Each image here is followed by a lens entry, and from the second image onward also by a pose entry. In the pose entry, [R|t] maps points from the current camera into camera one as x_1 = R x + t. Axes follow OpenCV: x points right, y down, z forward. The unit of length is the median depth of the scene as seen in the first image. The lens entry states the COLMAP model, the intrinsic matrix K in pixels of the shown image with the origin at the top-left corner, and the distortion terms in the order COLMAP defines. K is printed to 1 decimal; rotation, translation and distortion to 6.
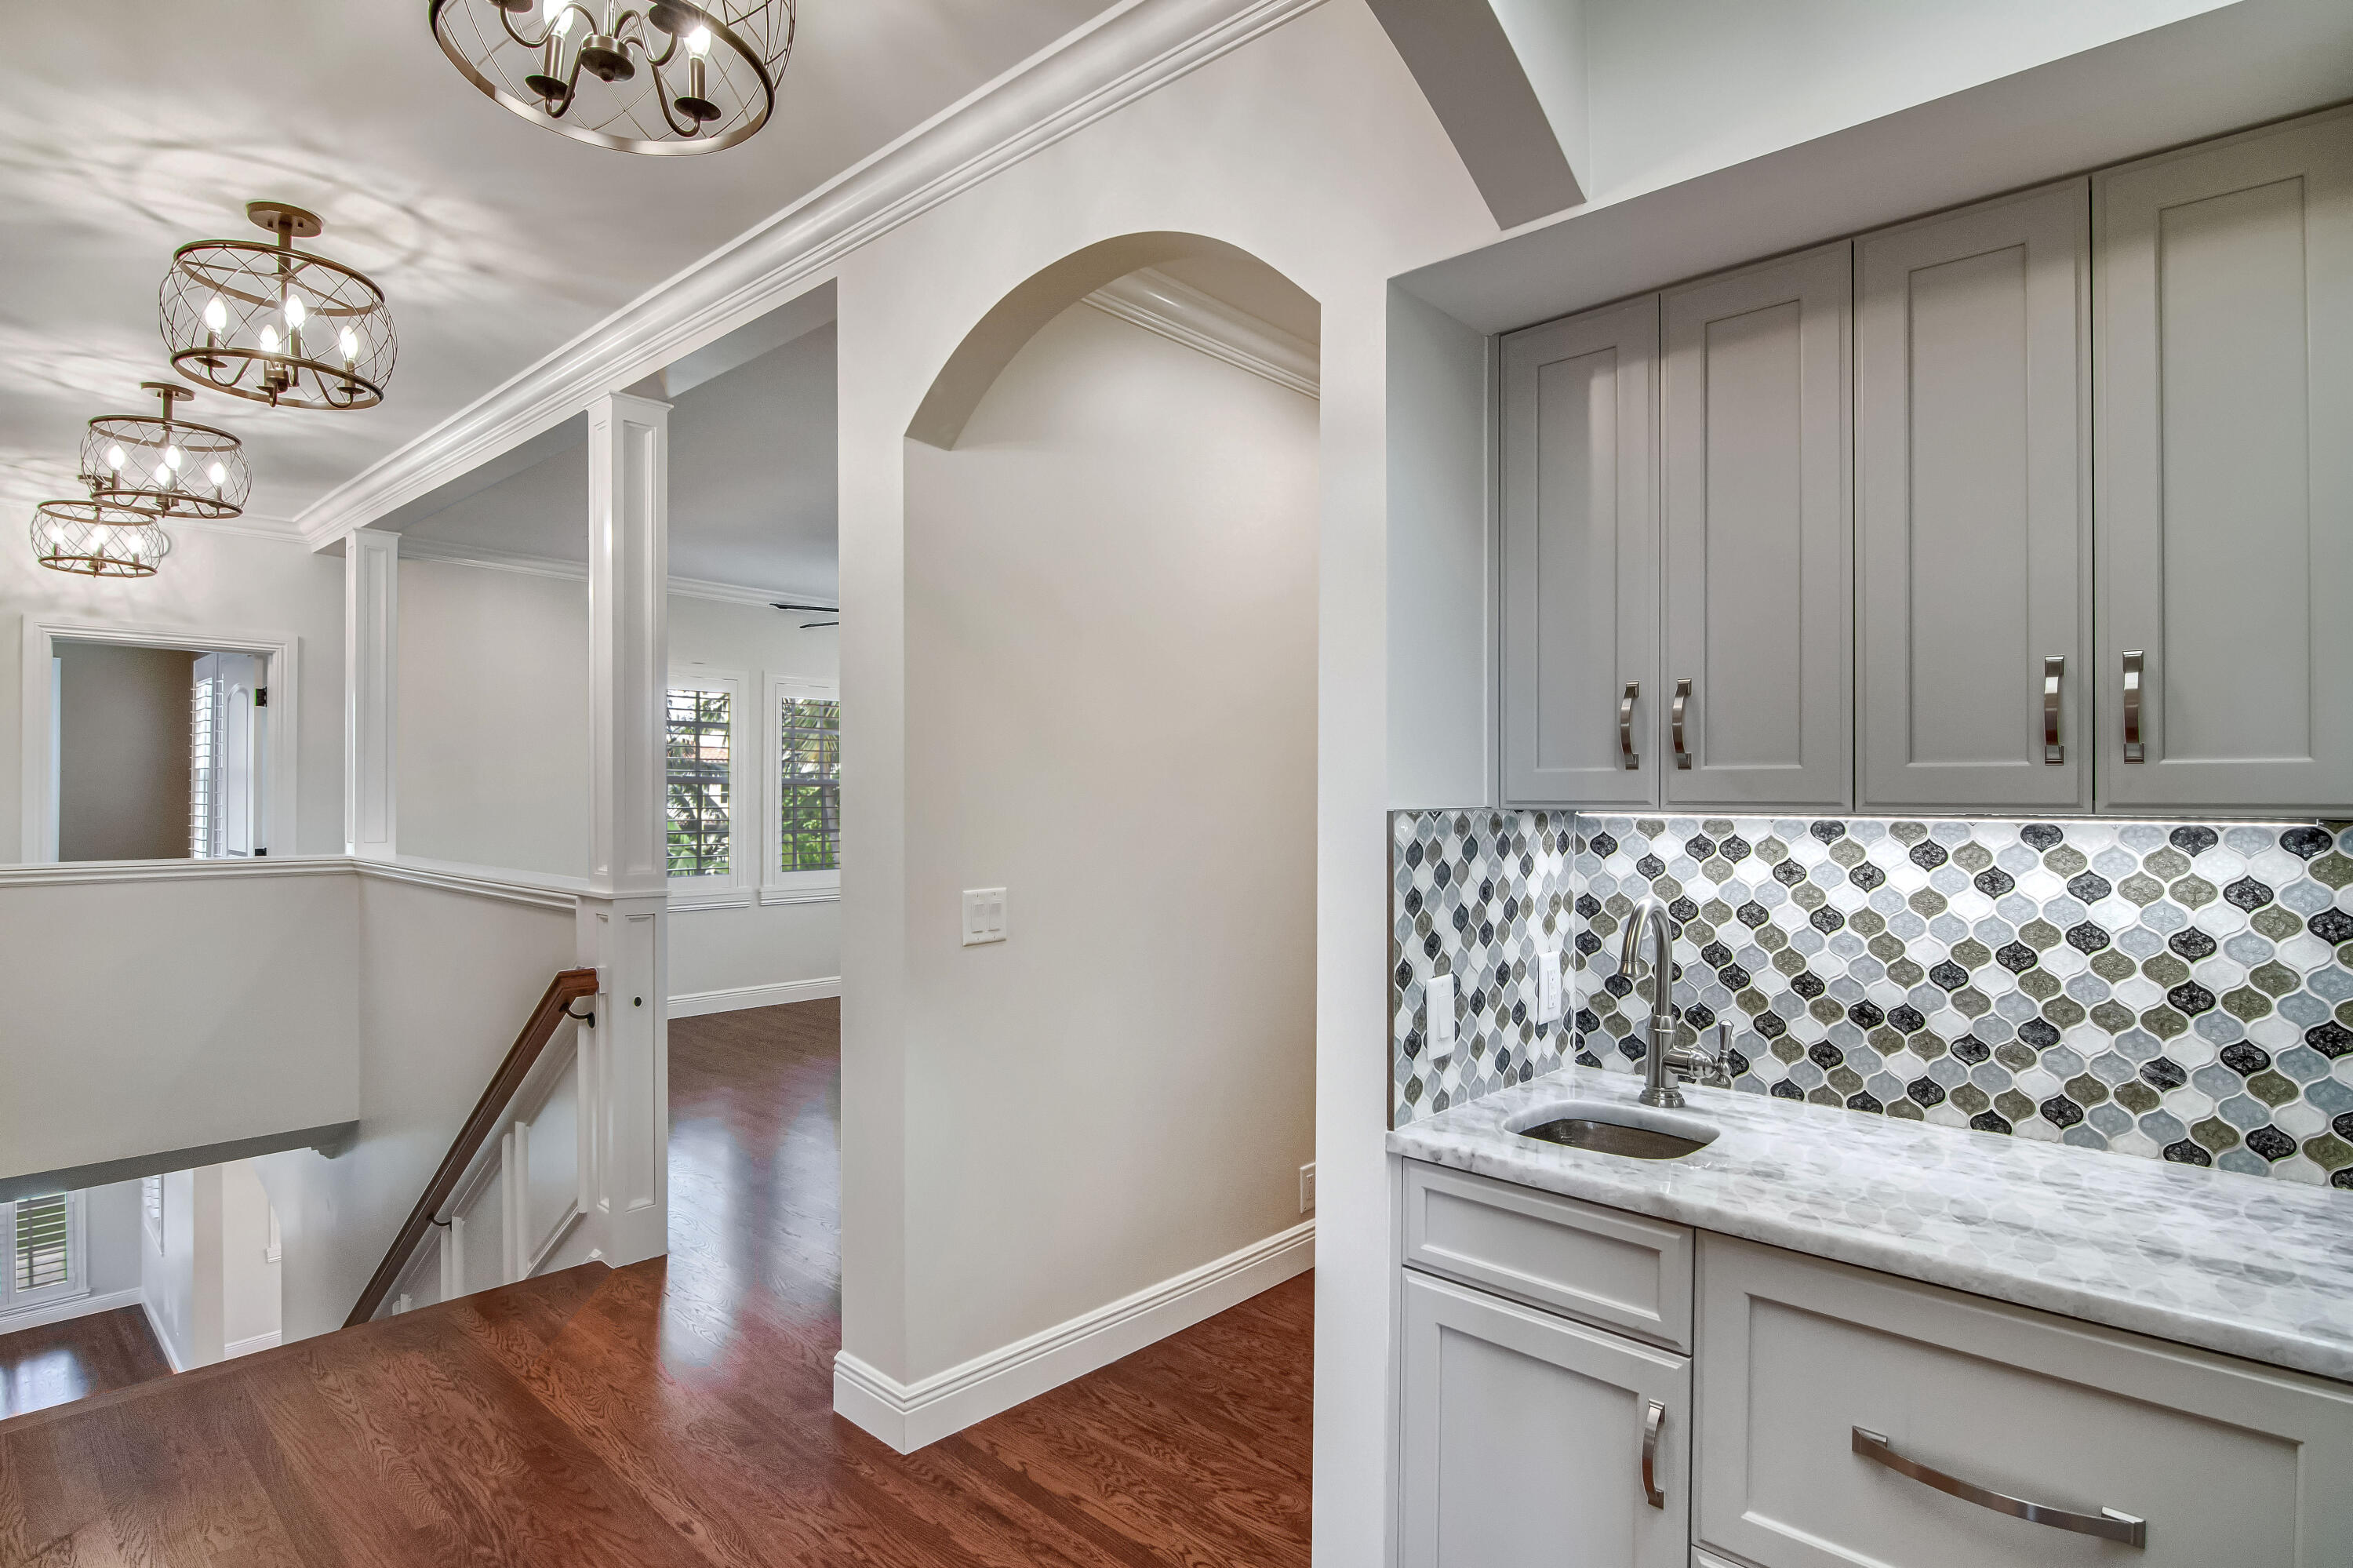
lens RADIAL K [[1204.5, 0, 1086.1], [0, 1204.5, 797.6], [0, 0, 1]] dist [0.014127, -0.008219]
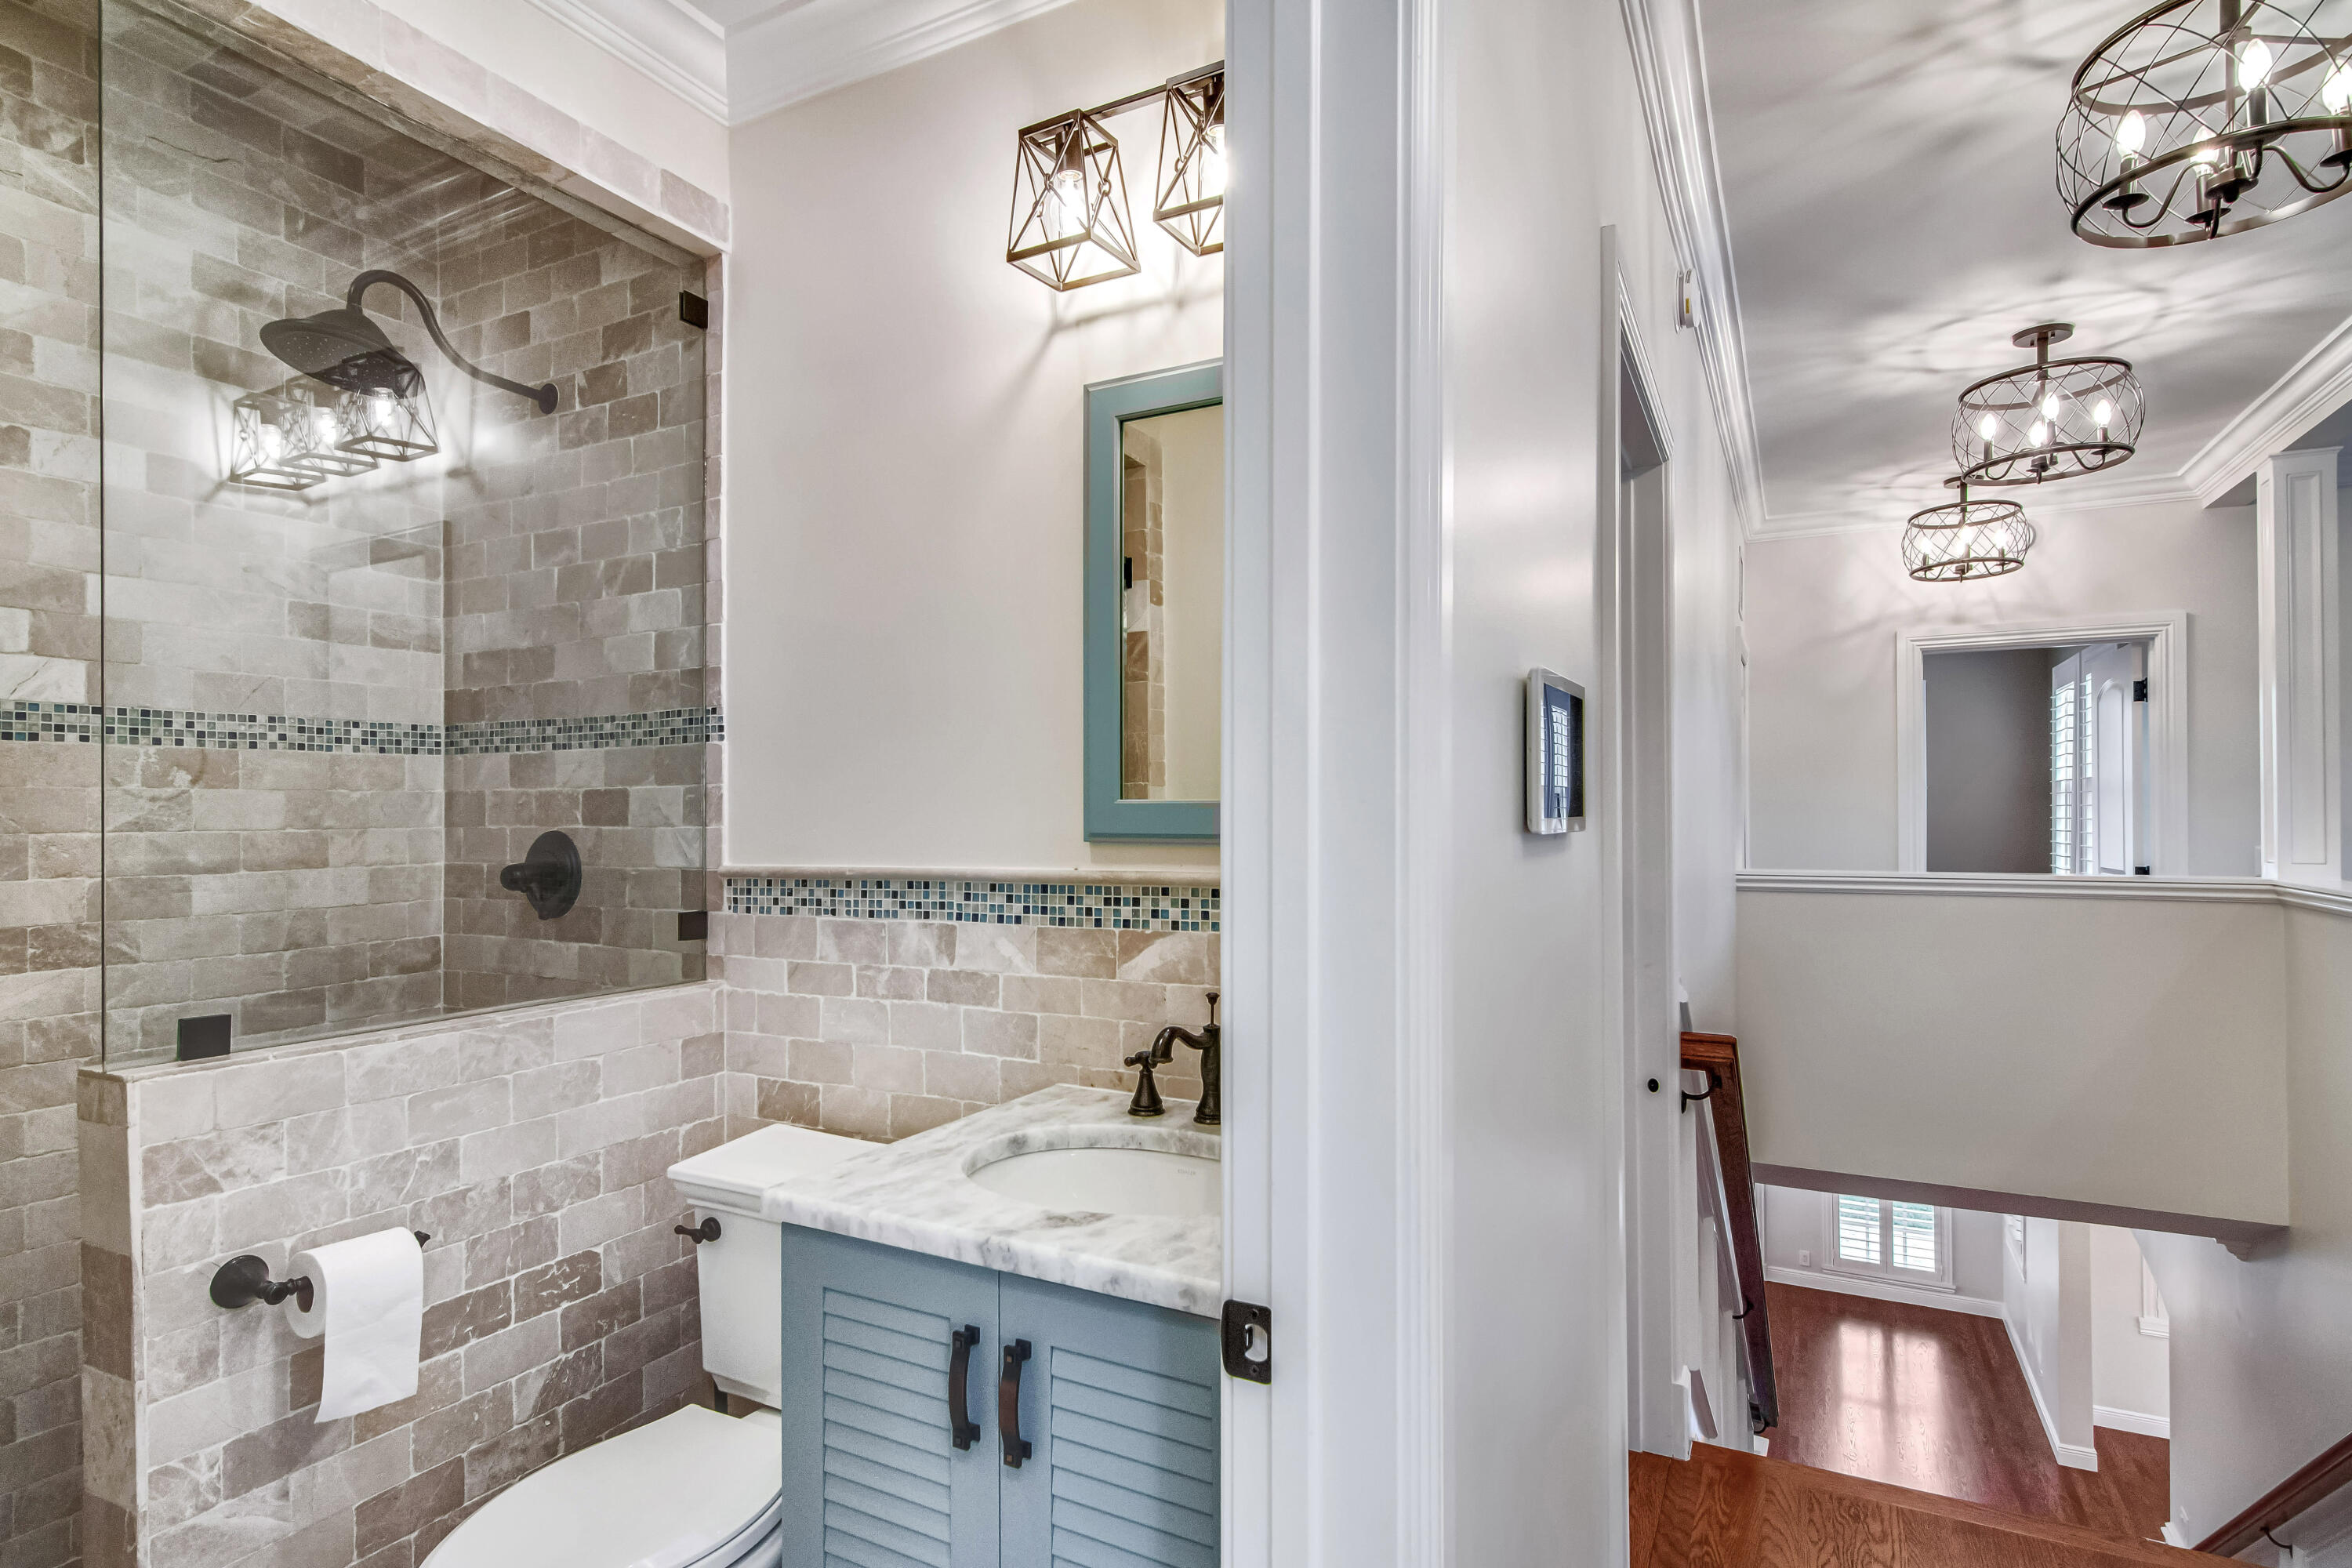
lens RADIAL K [[1174.9, 0, 1153.4], [0, 1174.9, 799.7], [0, 0, 1]] dist [-0.010024, -0.000759]
pose [[0.283437, -0.014864, -0.958876, -0.100670], [-0.000143, 0.999879, -0.015542, 0.009096], [0.958991, 0.004542, 0.283400, 0.107580]]
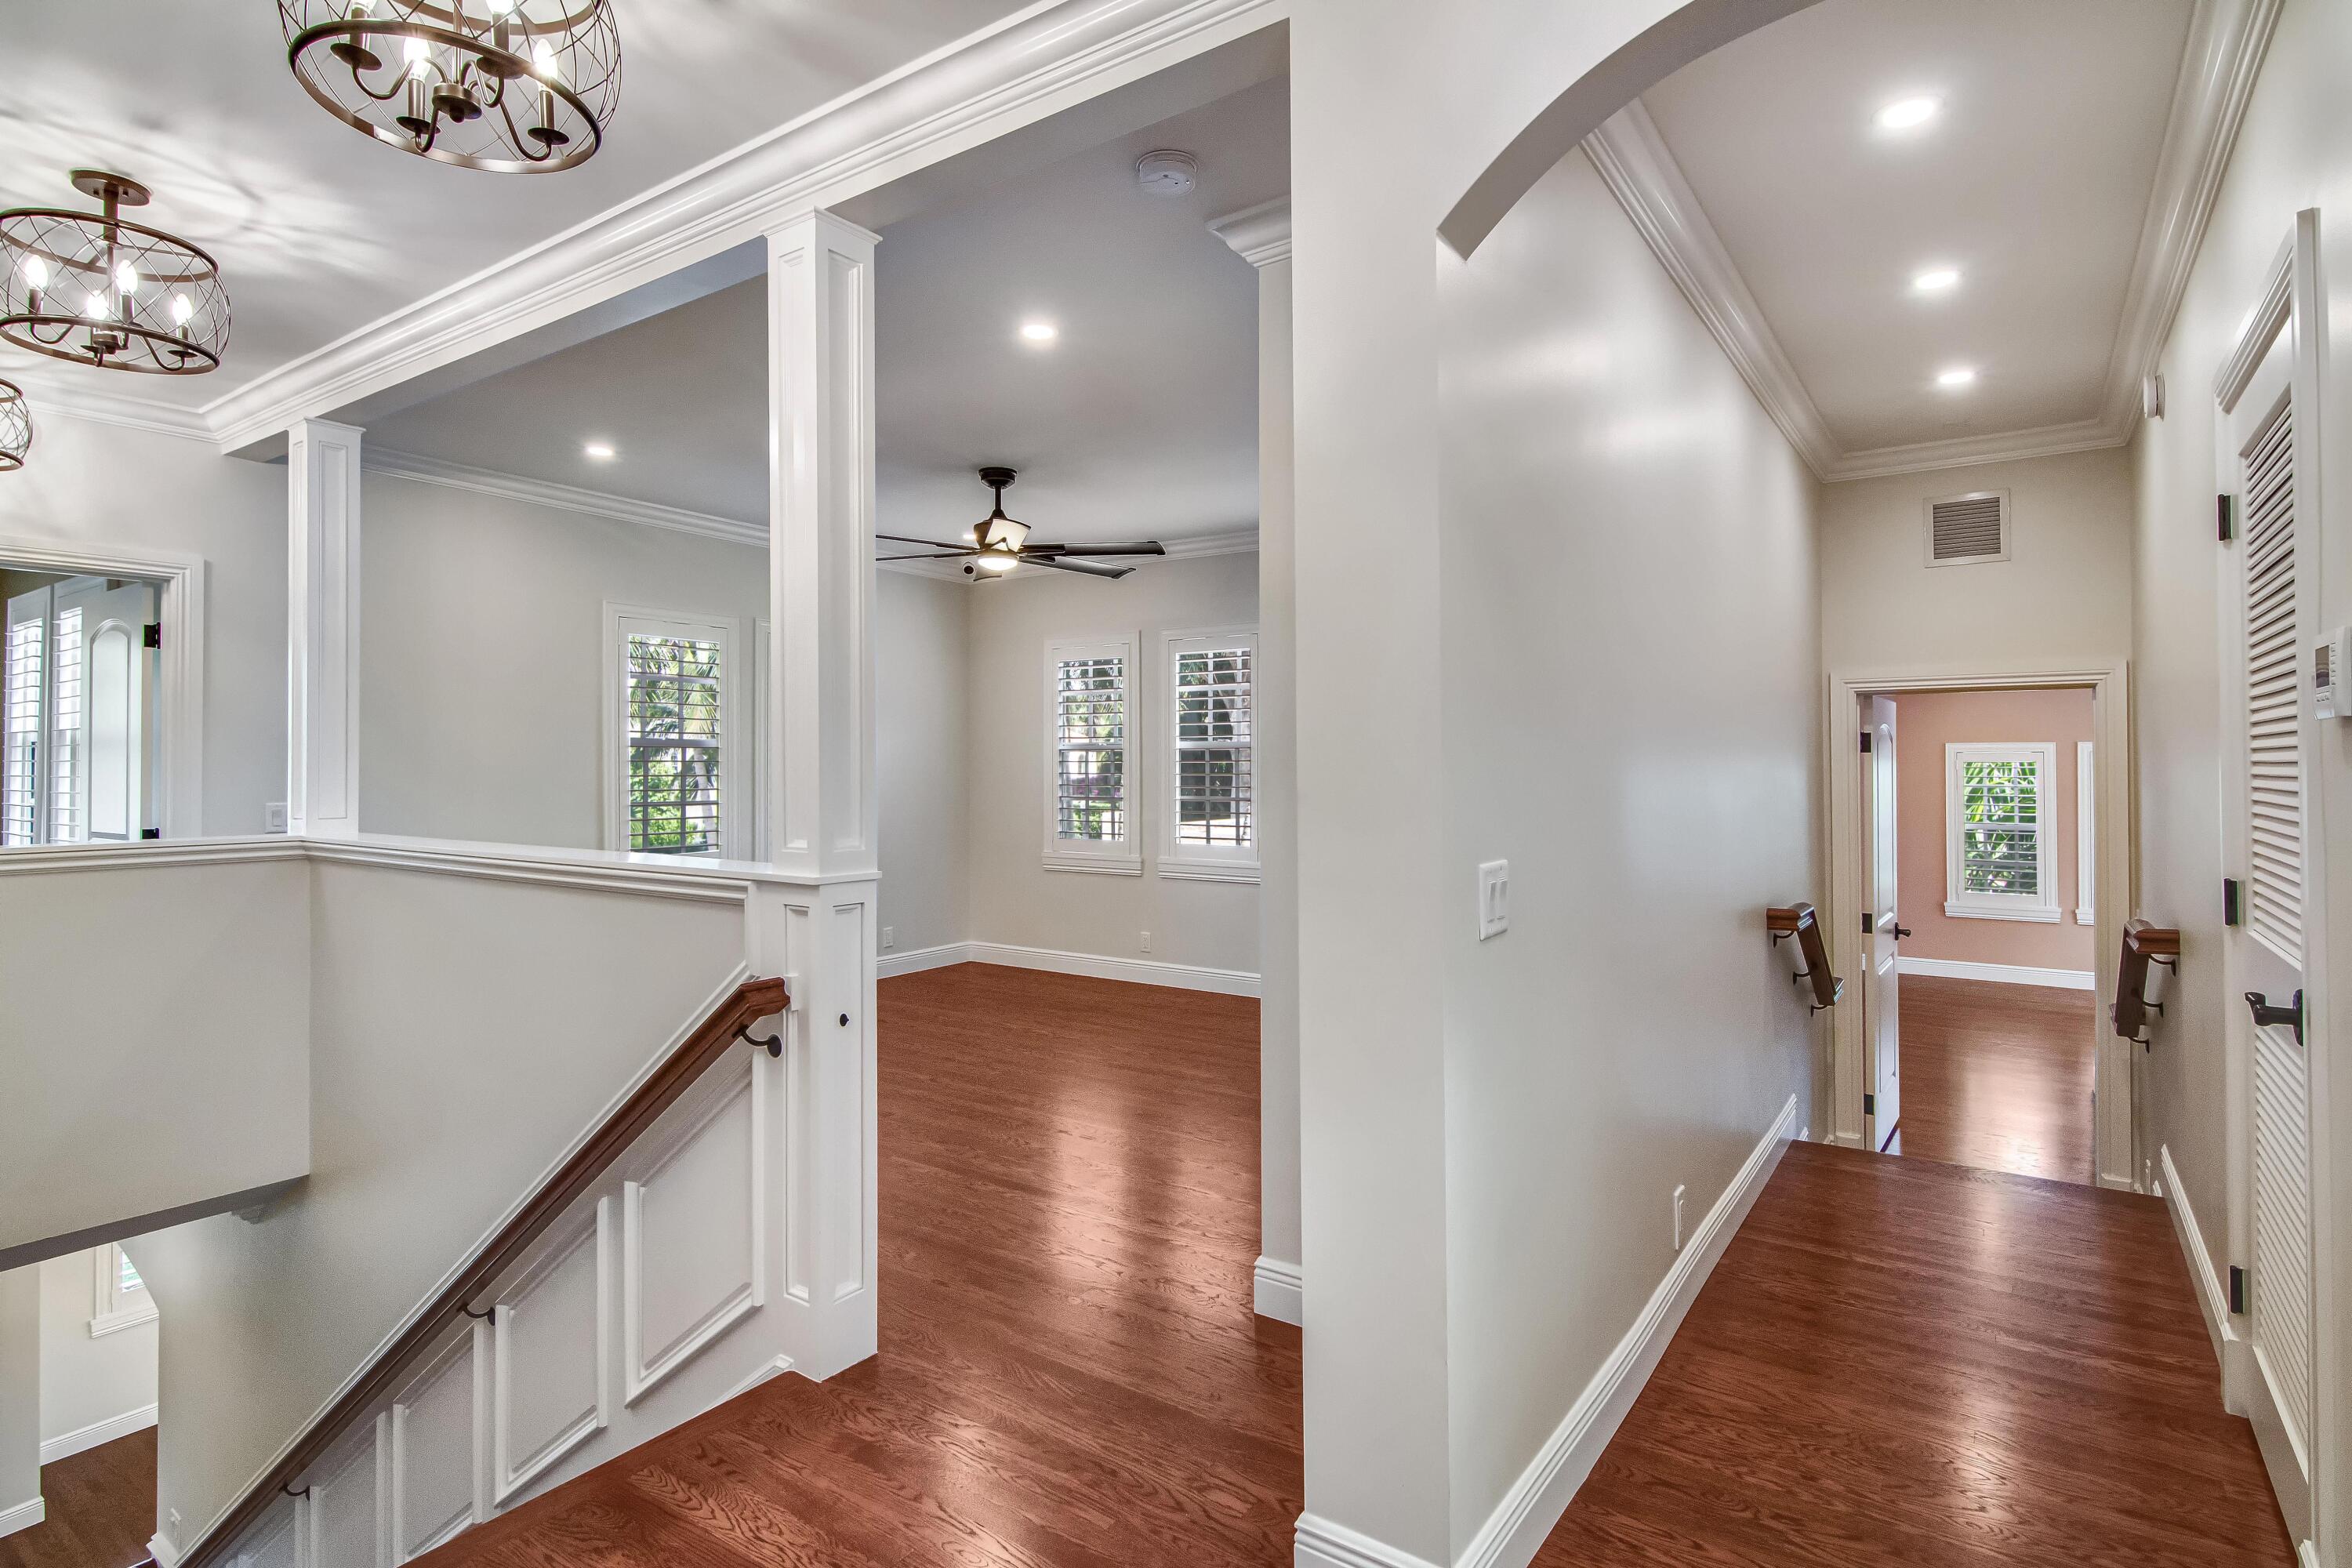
lens RADIAL K [[1203.9, 0, 1143.7], [0, 1203.9, 757.9], [0, 0, 1]] dist [0.014127, -0.008219]
pose [[0.987815, -0.002039, 0.155618, -0.195134], [0.004042, 0.999913, -0.012561, 0.010028], [-0.155579, 0.013037, 0.987737, 0.146085]]
